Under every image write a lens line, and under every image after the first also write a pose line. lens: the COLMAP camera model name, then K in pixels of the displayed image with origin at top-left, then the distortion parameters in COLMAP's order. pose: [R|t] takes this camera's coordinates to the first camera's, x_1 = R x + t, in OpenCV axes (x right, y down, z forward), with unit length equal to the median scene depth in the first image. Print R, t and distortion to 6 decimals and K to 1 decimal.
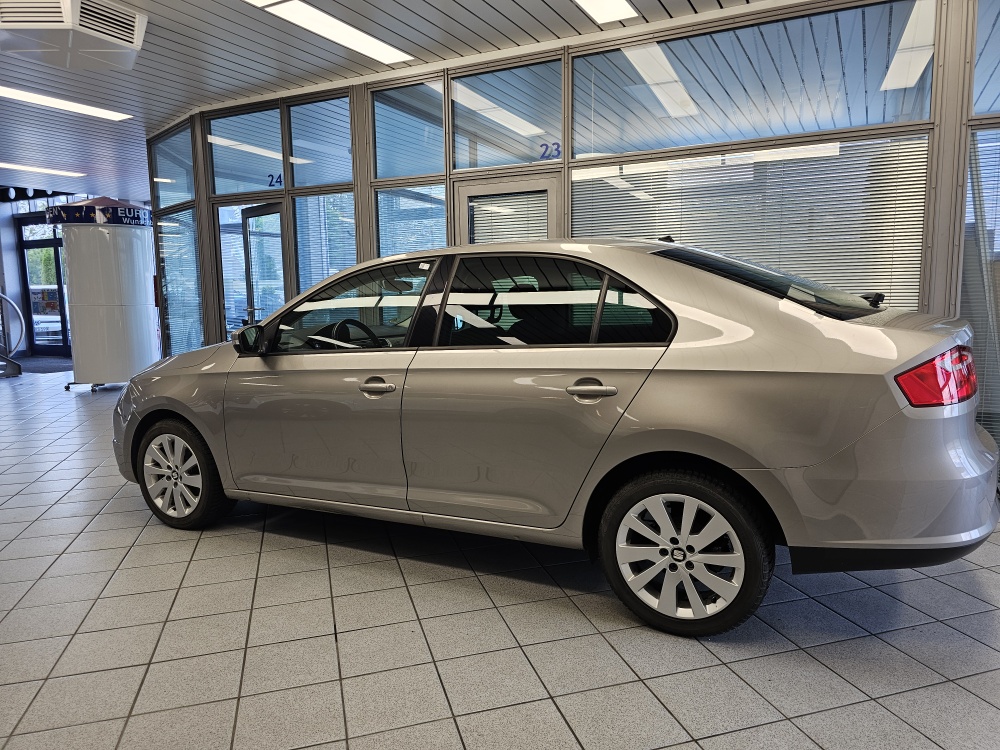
lens RADIAL K [[661.0, 0, 513.0], [0, 661.0, 371.8], [0, 0, 1]] dist [0.052943, -0.057972]
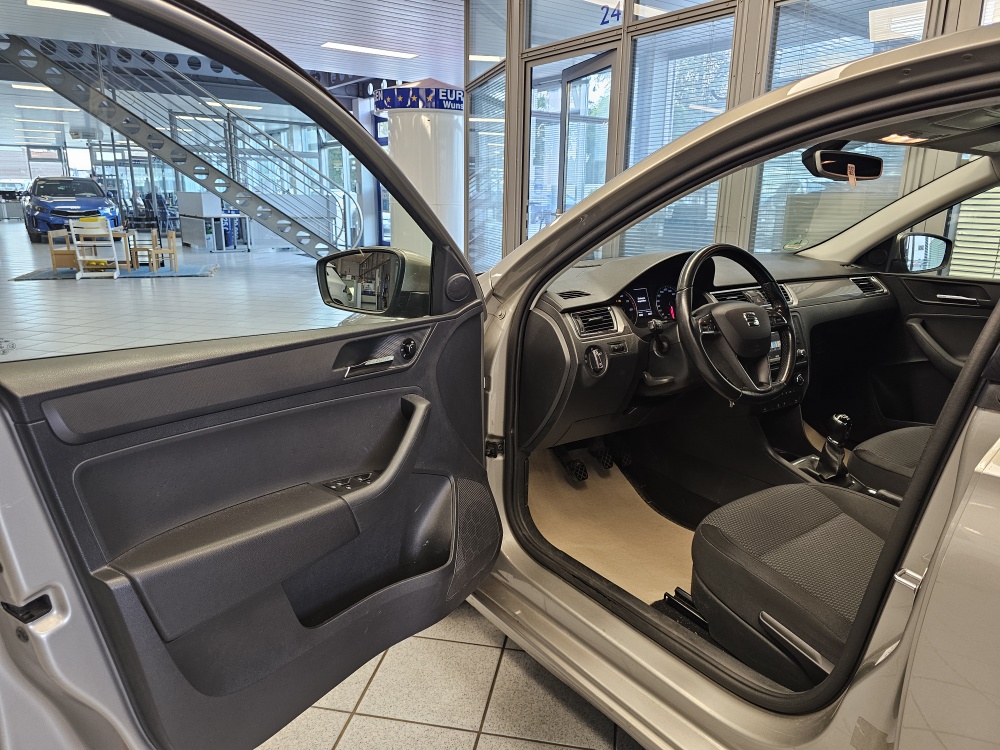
lens RADIAL K [[672.1, 0, 498.7], [0, 672.1, 372.4], [0, 0, 1]] dist [0.064339, -0.068491]
pose [[0.881095, 0.143419, -0.450669, -0.099845], [-0.081995, 0.984804, 0.153093, -0.031965], [0.465777, -0.097937, 0.879466, 0.320624]]
